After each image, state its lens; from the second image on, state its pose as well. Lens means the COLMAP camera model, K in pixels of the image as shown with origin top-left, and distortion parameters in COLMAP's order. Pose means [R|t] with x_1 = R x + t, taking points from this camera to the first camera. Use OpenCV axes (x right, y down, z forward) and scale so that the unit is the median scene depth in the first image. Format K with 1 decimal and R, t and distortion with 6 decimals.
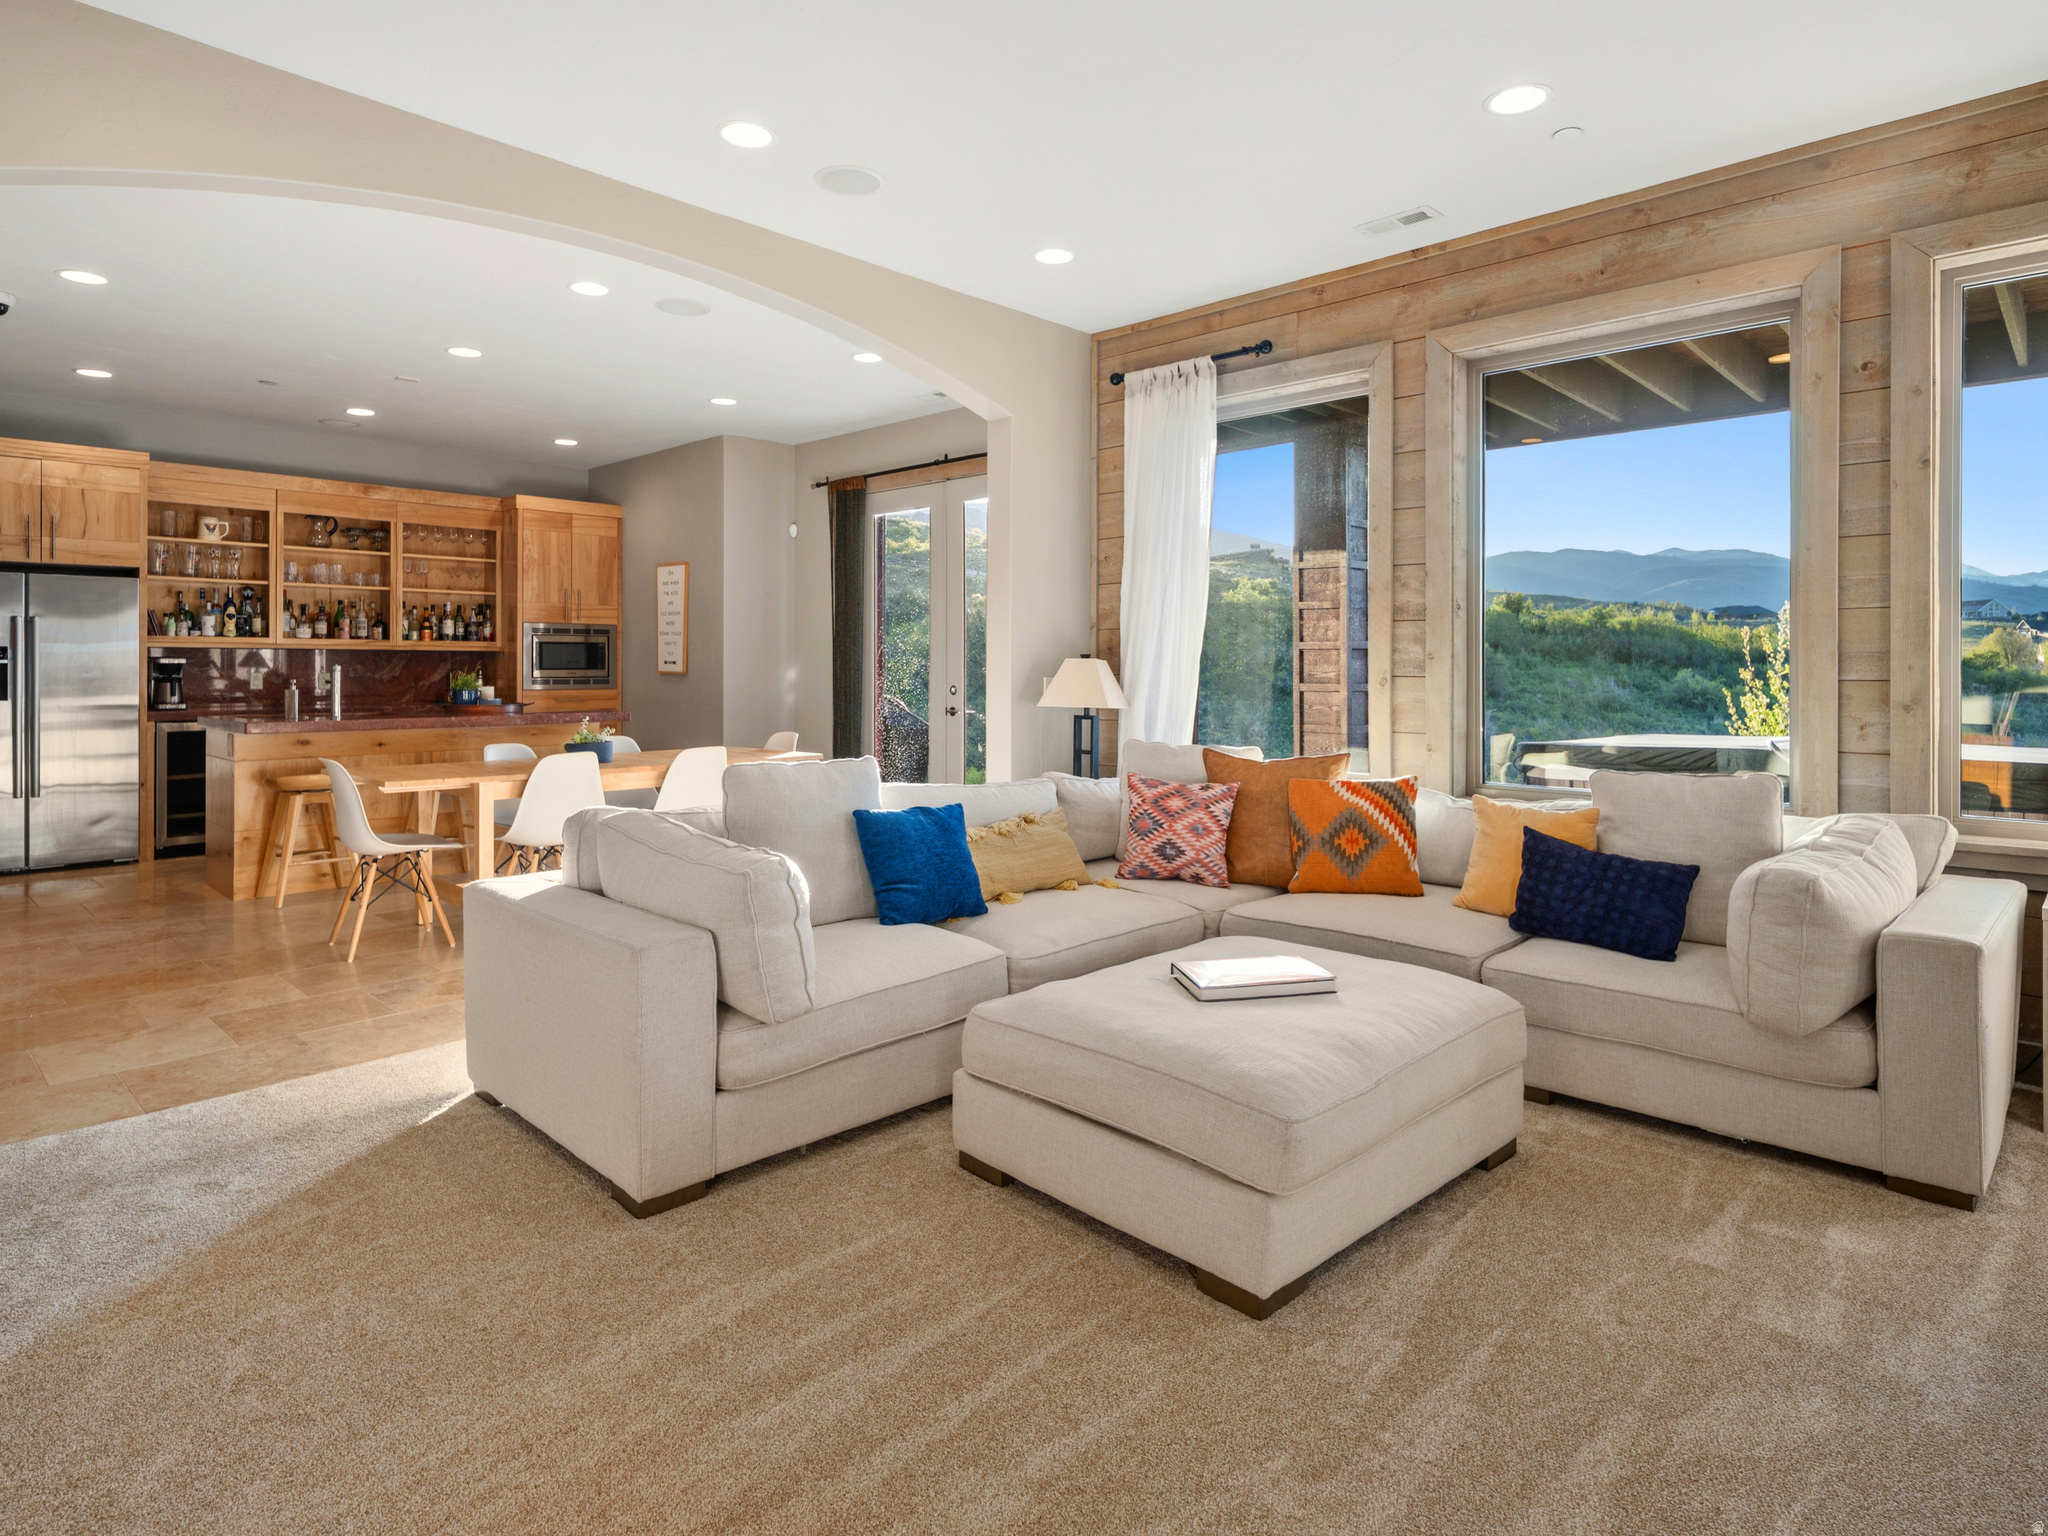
lens RADIAL K [[1124.0, 0, 1062.6], [0, 1124.0, 667.5], [0, 0, 1]] dist [0.003202, -0.000075]
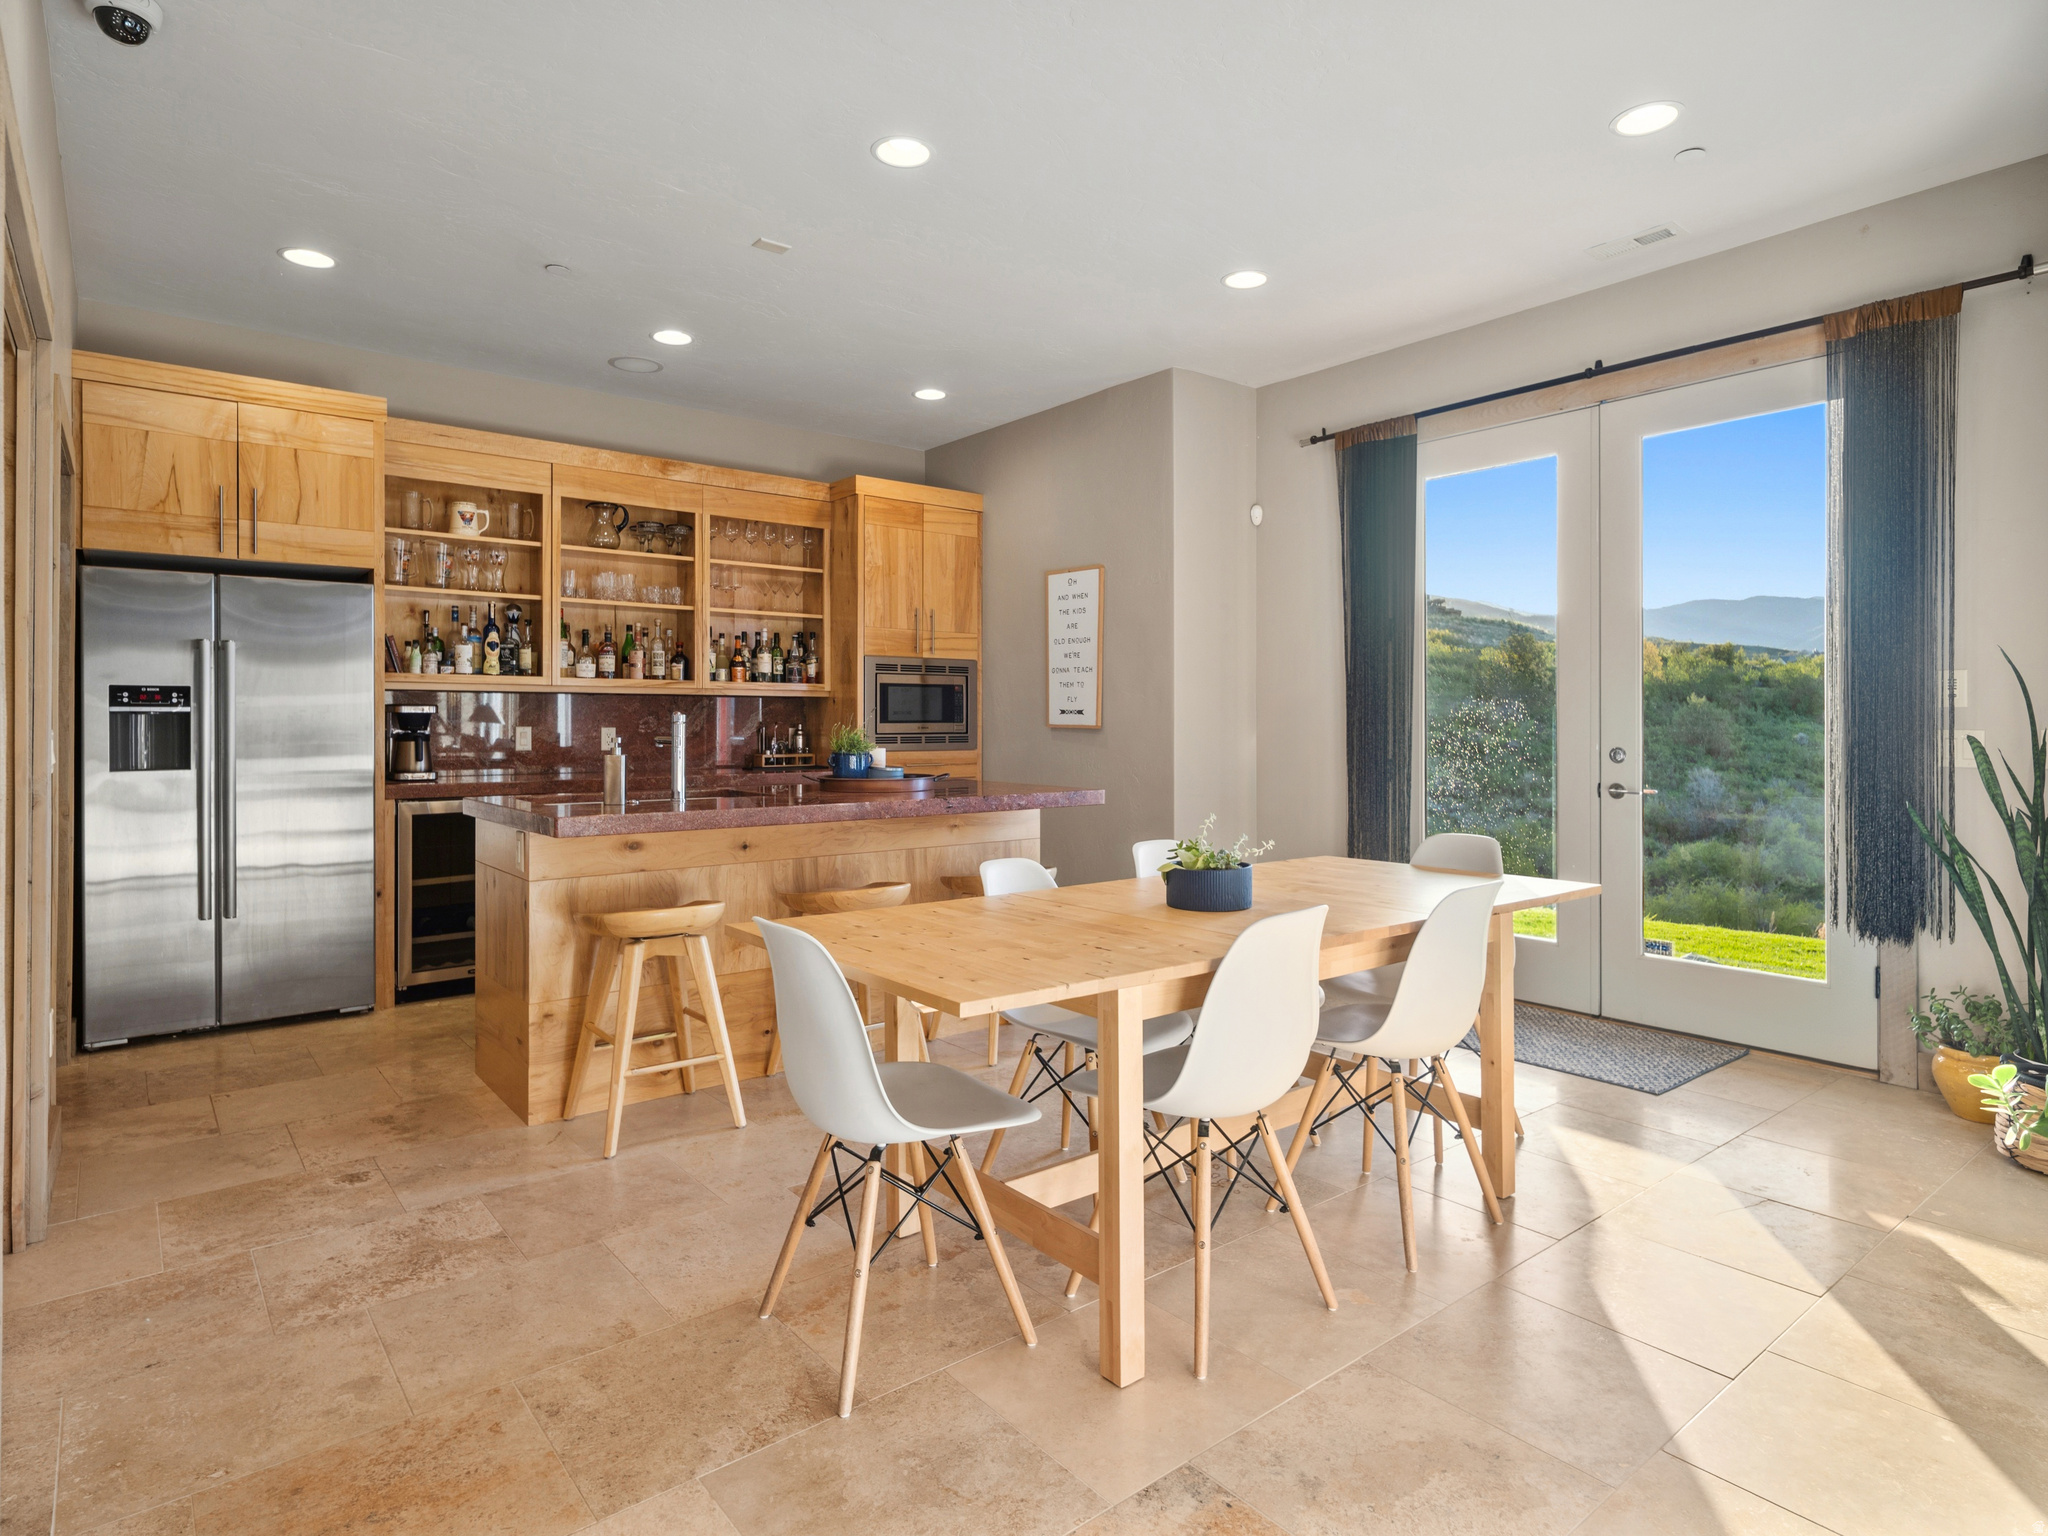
lens RADIAL K [[1124.0, 0, 1062.7], [0, 1124.0, 727.8], [0, 0, 1]] dist [0.003202, -0.000075]
pose [[0.991201, -0.000570, -0.132365, -0.323053], [0.001071, 0.999993, 0.003715, 0.003231], [0.132362, -0.003824, 0.991194, 0.388280]]
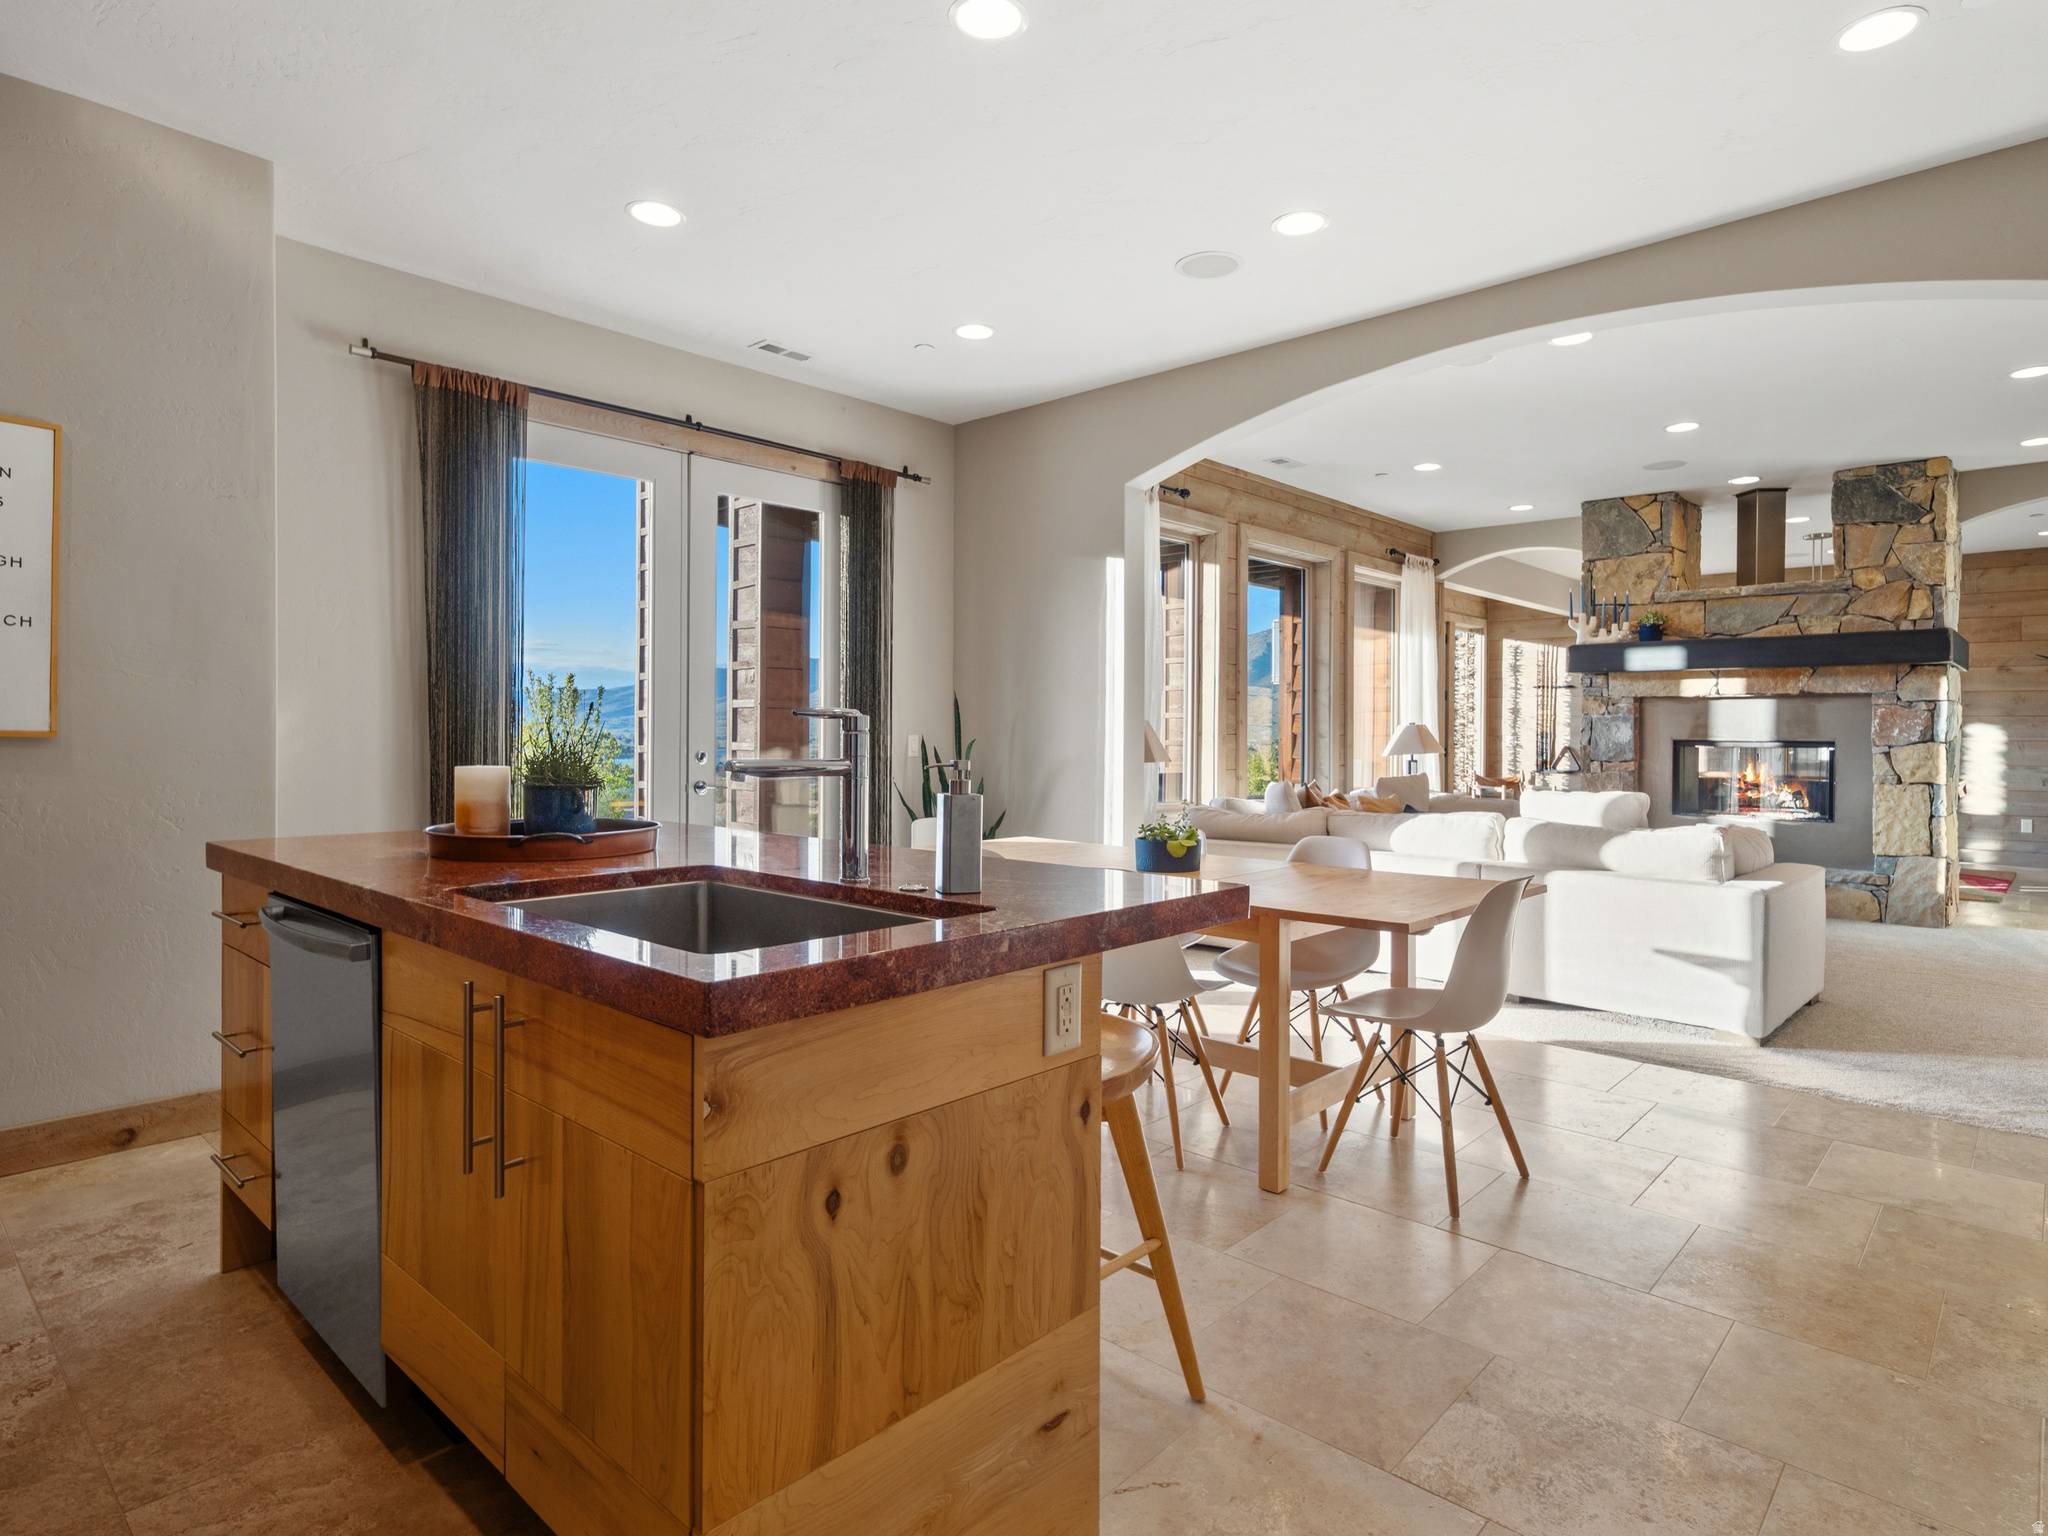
lens RADIAL K [[1124.0, 0, 1006.8], [0, 1124.0, 741.4], [0, 0, 1]] dist [0.003202, -0.000075]
pose [[0.014645, -0.009194, 0.999850, -0.844526], [-0.004828, 0.999945, 0.009265, 0.002692], [-0.999881, -0.004963, 0.014600, 0.846356]]
